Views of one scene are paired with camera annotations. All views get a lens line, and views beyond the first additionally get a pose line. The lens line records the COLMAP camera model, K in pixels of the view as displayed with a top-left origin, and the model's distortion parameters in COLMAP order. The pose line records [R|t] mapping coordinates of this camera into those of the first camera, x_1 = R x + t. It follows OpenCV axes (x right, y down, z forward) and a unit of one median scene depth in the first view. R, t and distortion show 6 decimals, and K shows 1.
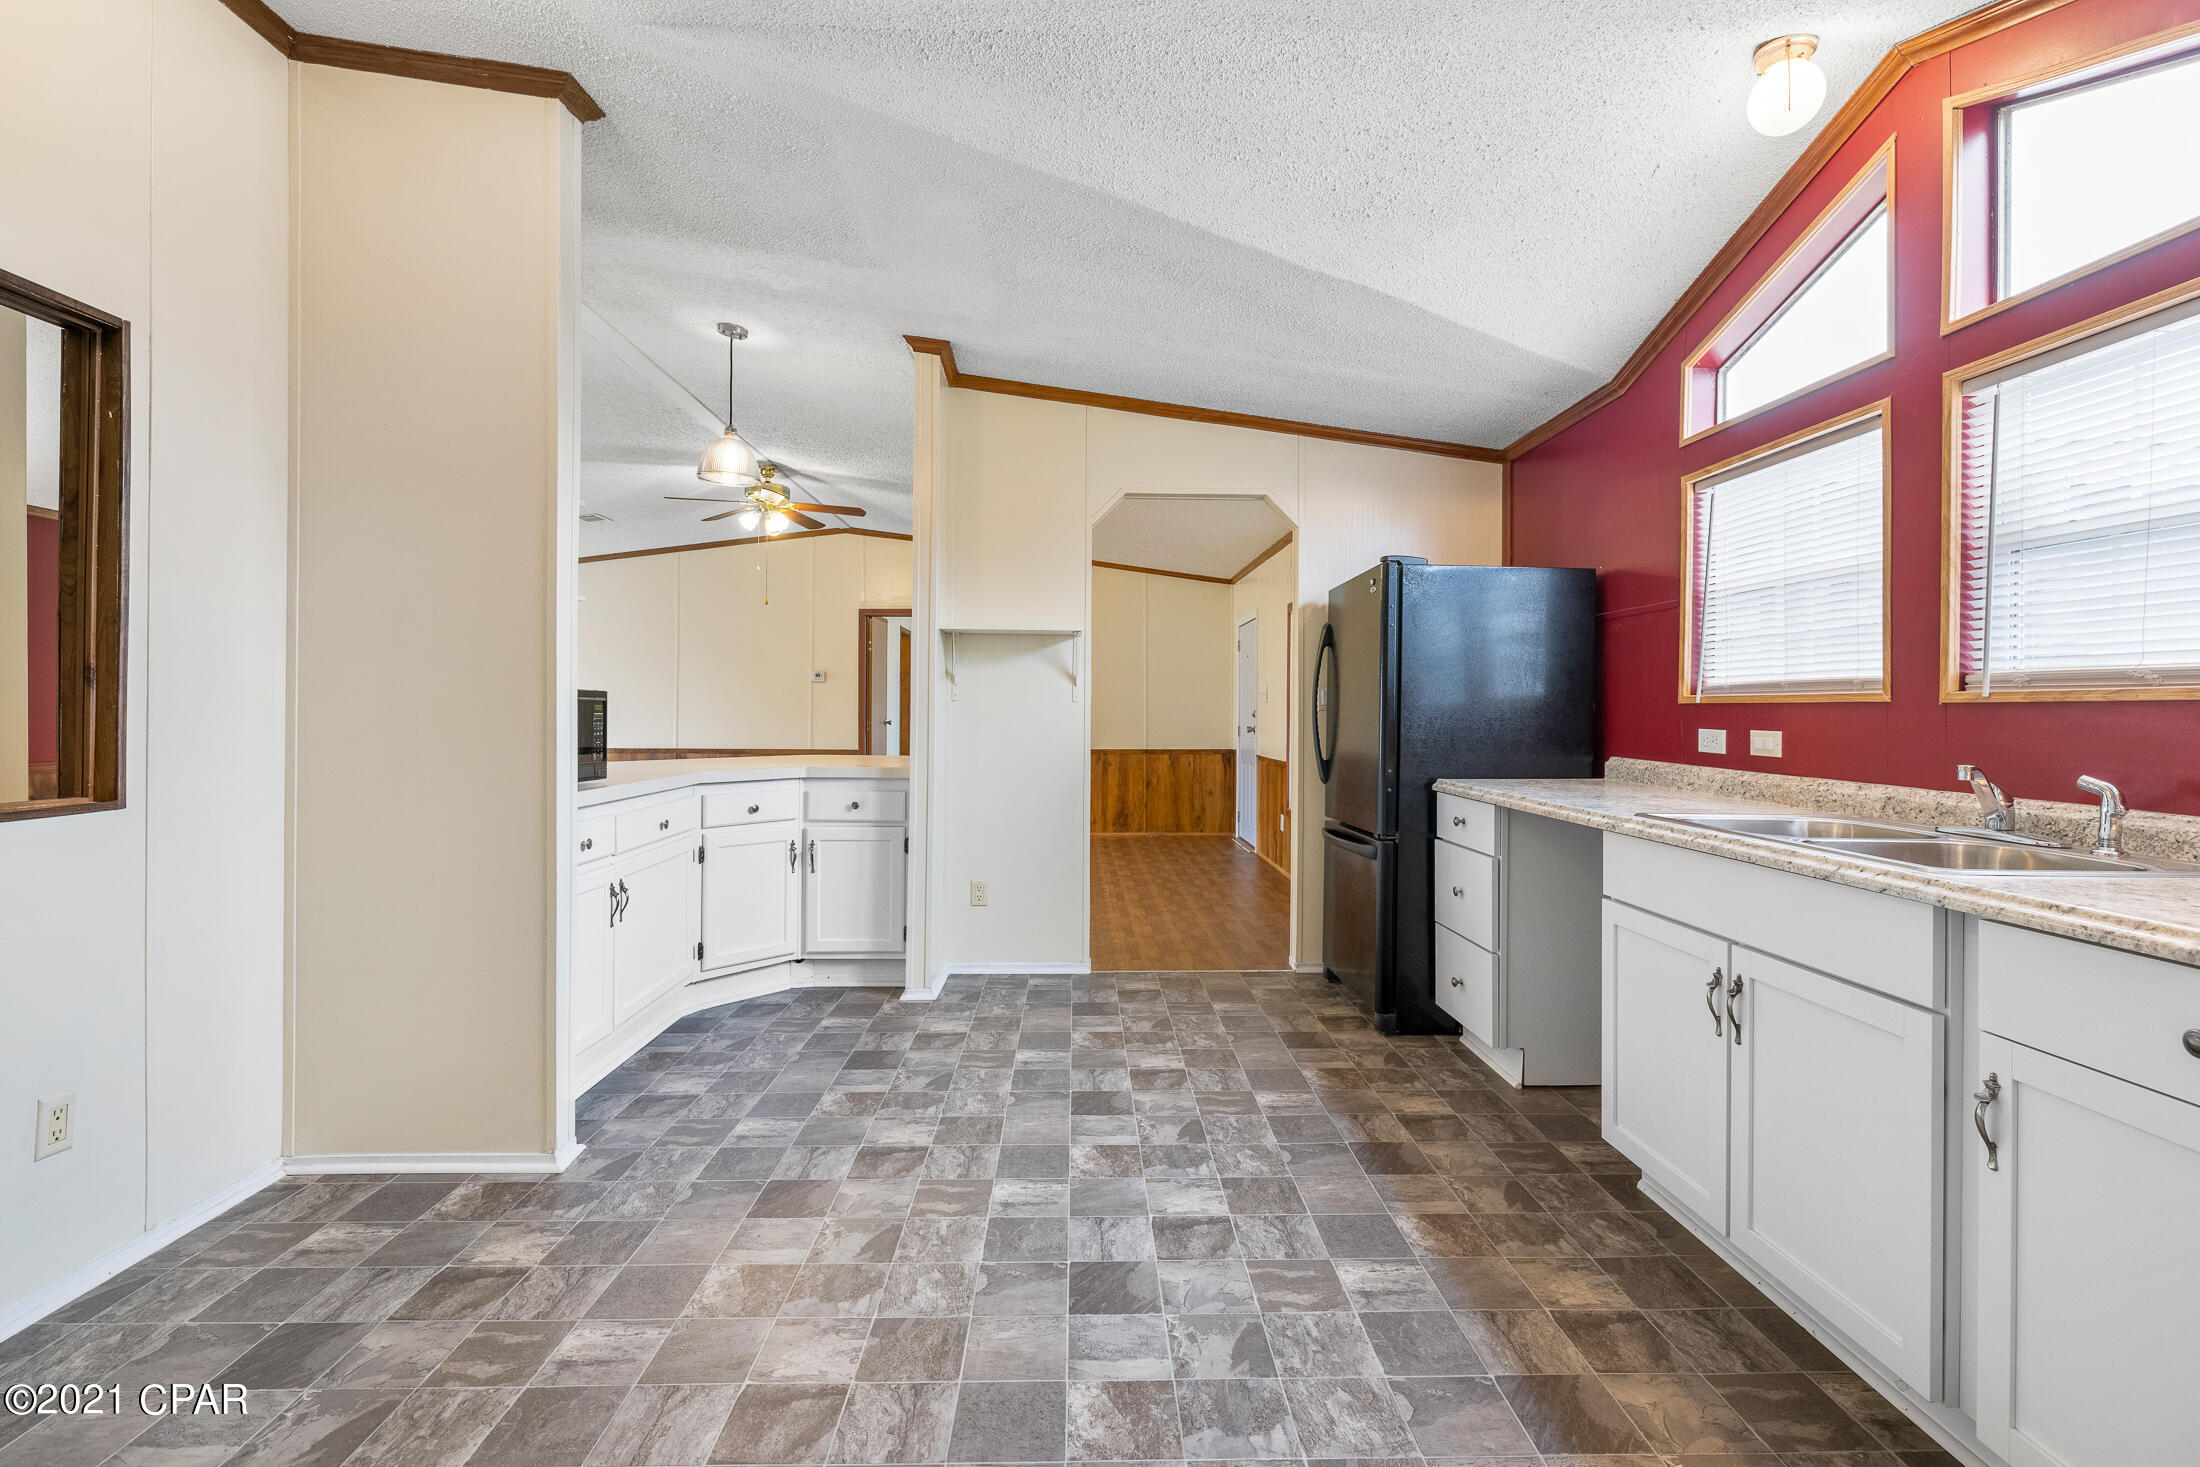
lens RADIAL K [[969.9, 0, 1101.0], [0, 969.9, 710.0], [0, 0, 1]] dist [0.000200, 0.000079]
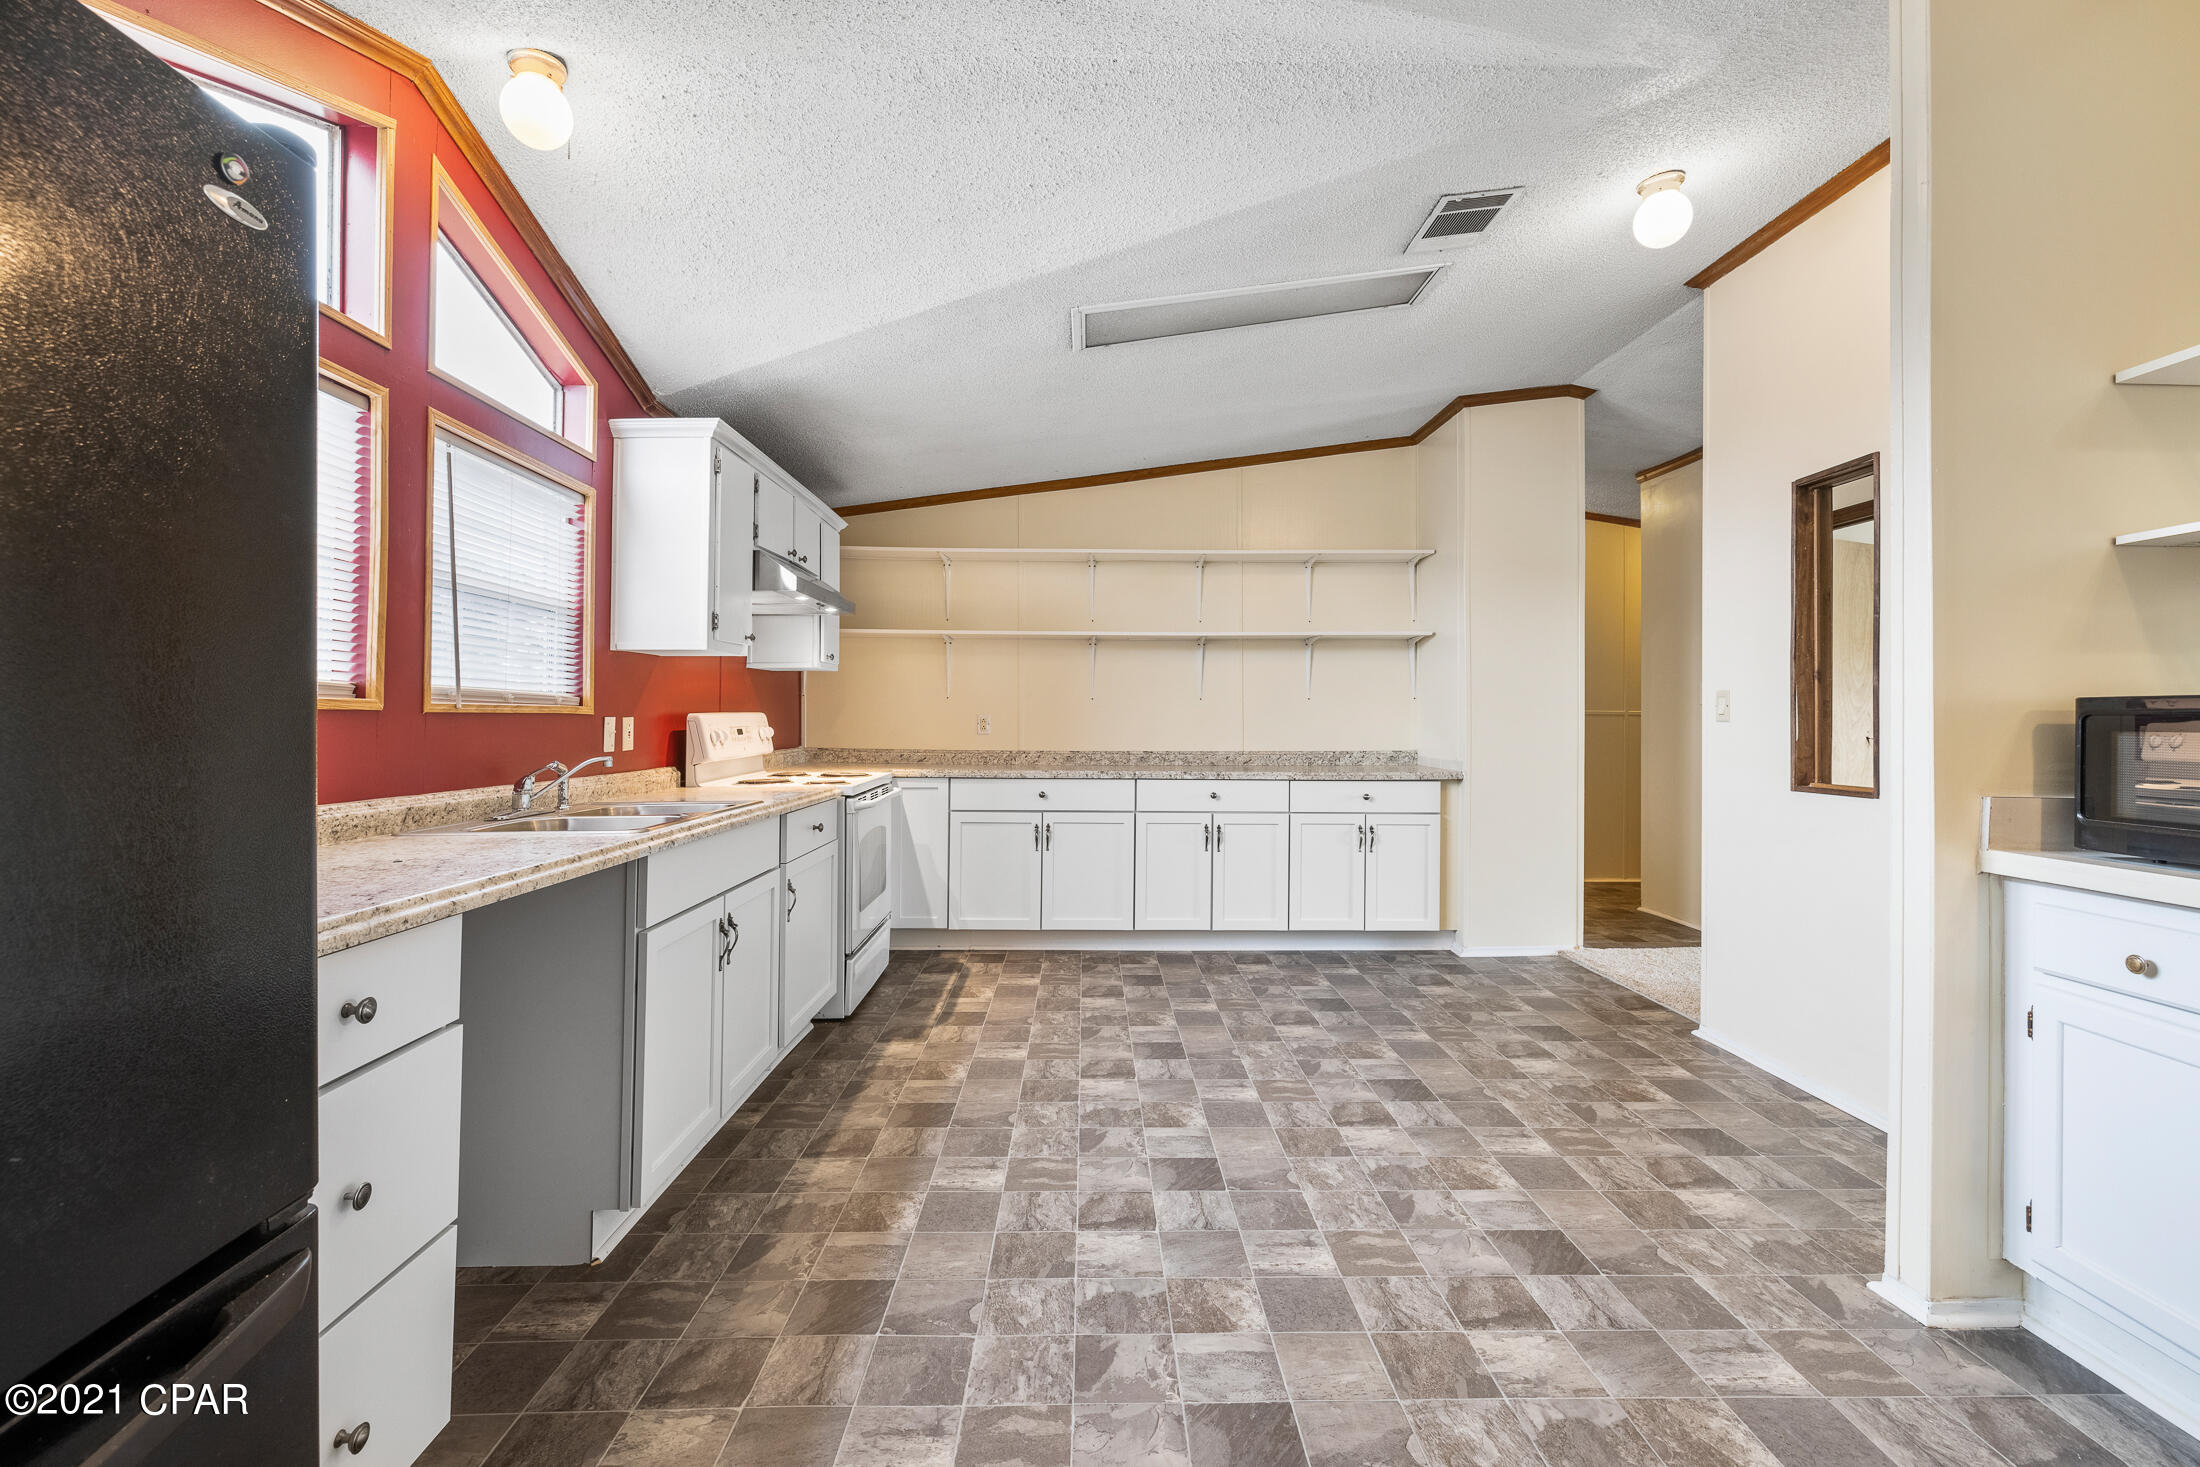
lens RADIAL K [[969.9, 0, 1101.0], [0, 969.9, 710.0], [0, 0, 1]] dist [0.000200, 0.000079]
pose [[-0.999954, -0.005277, 0.008068, 0.100492], [-0.005374, 0.999913, -0.012064, -0.000520], [-0.008003, -0.012107, -0.999895, 1.939717]]
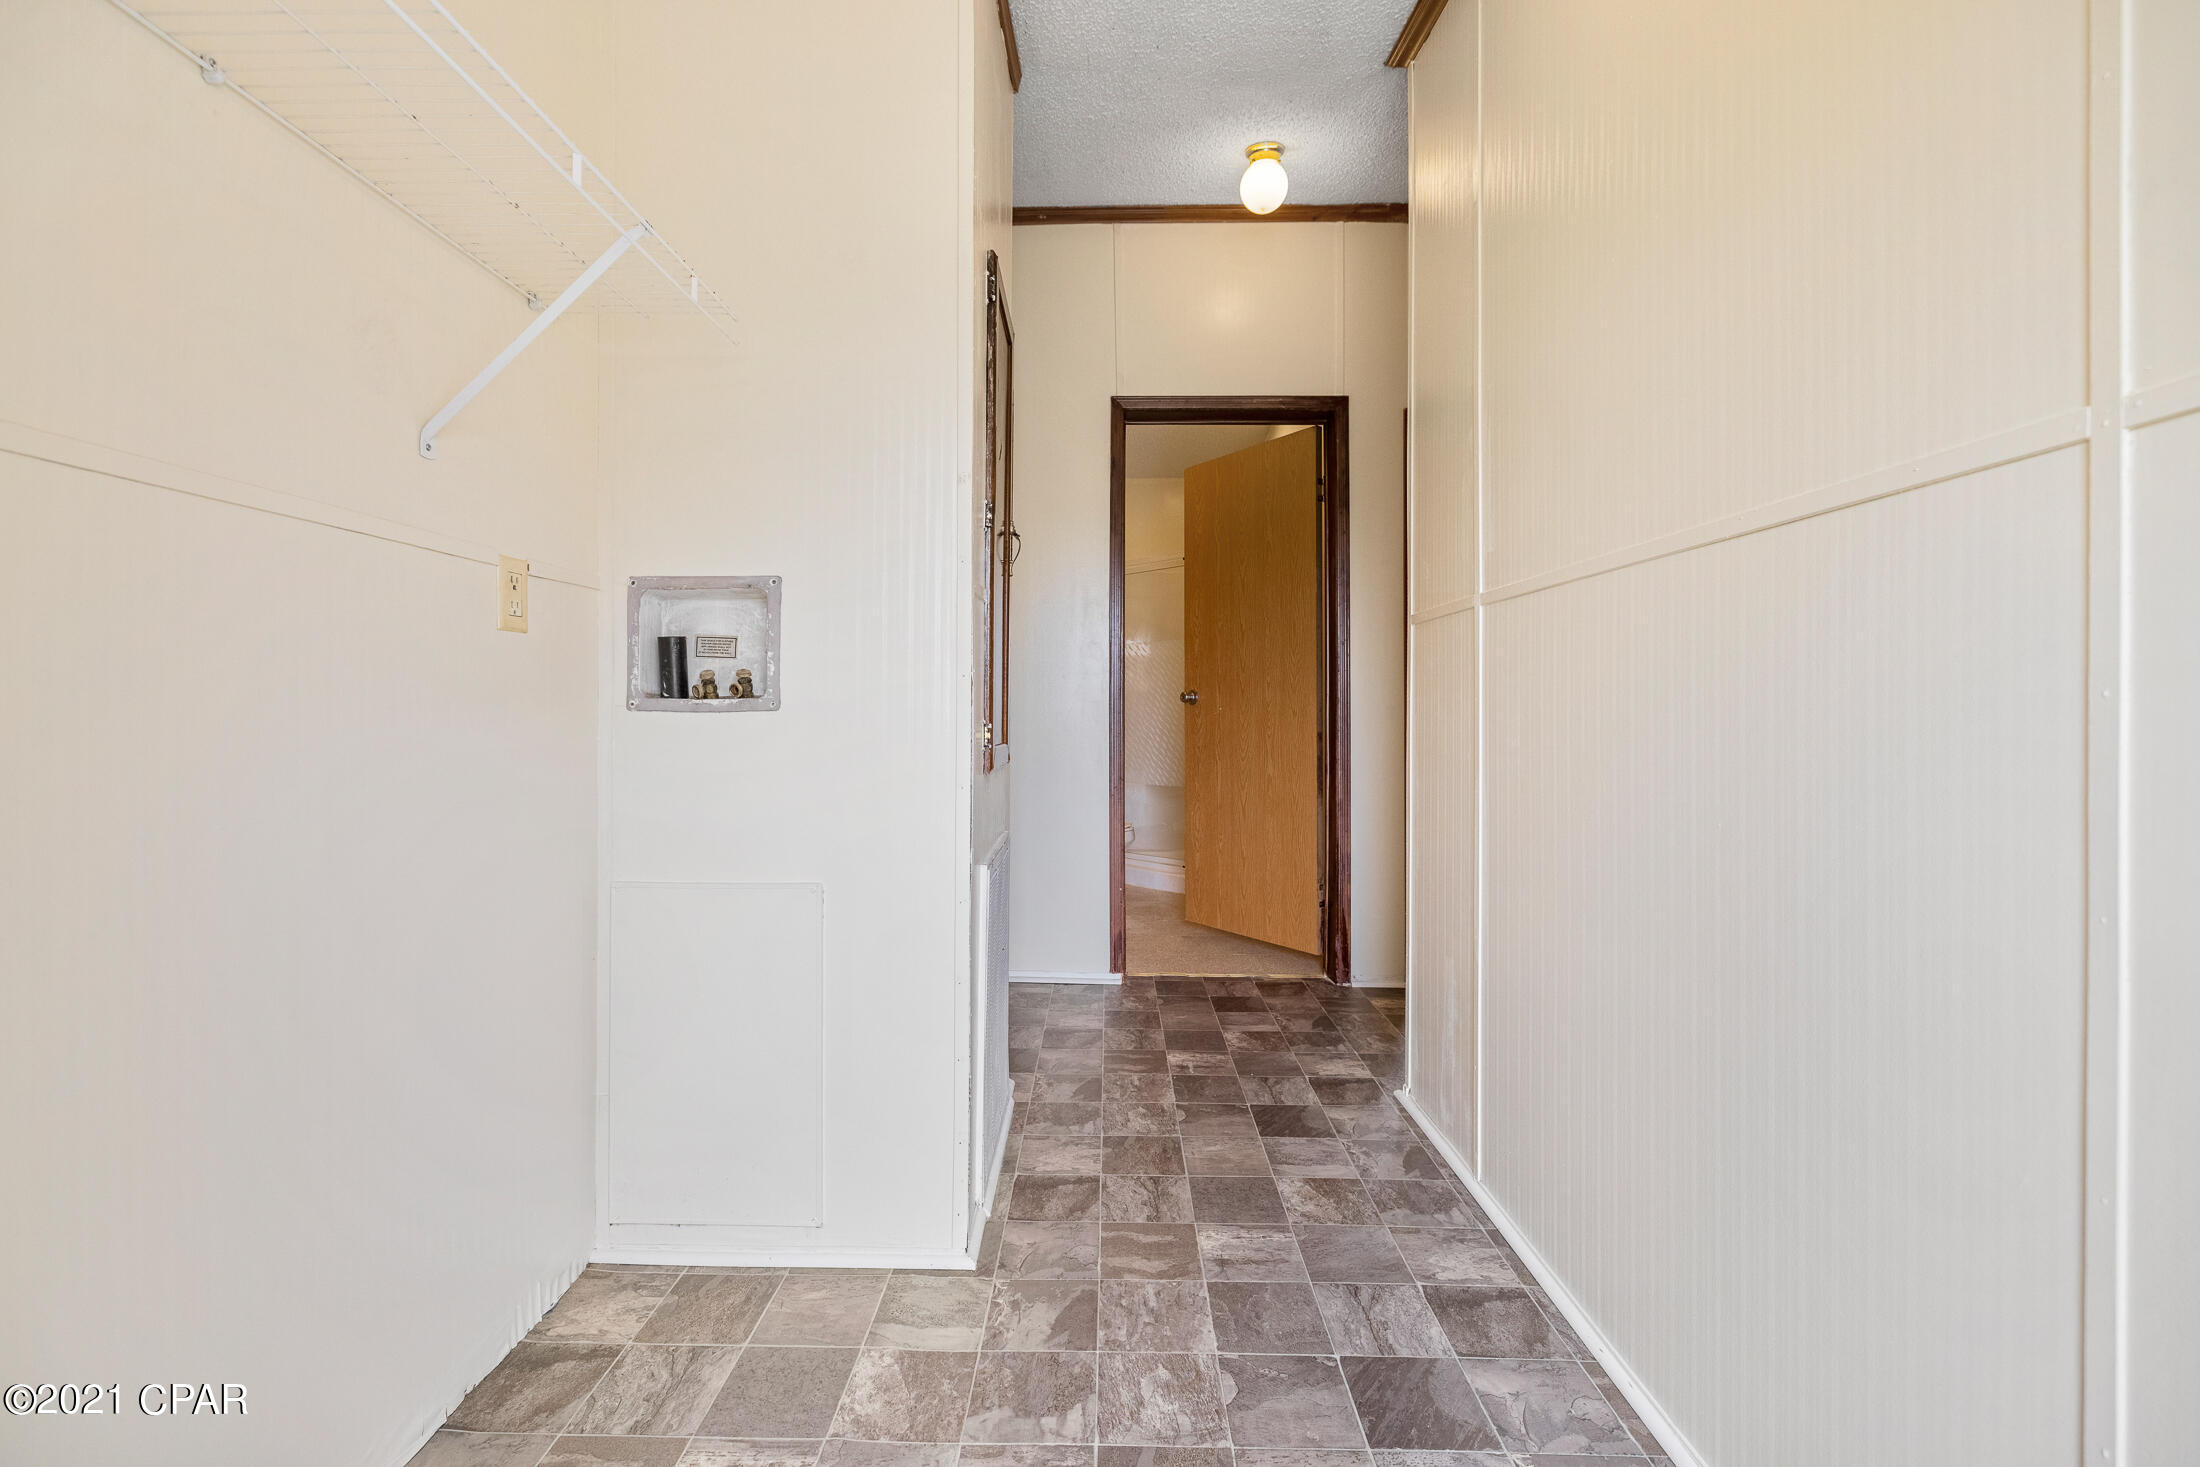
lens RADIAL K [[915.6, 0, 1100.0], [0, 915.6, 733.5], [0, 0, 1]] dist [-0.000387, 0.000139]
pose [[0.999142, -0.000481, -0.041411, -0.163081], [0.001355, 0.999777, 0.021088, 0.071533], [0.041391, -0.021127, 0.998920, 0.272716]]
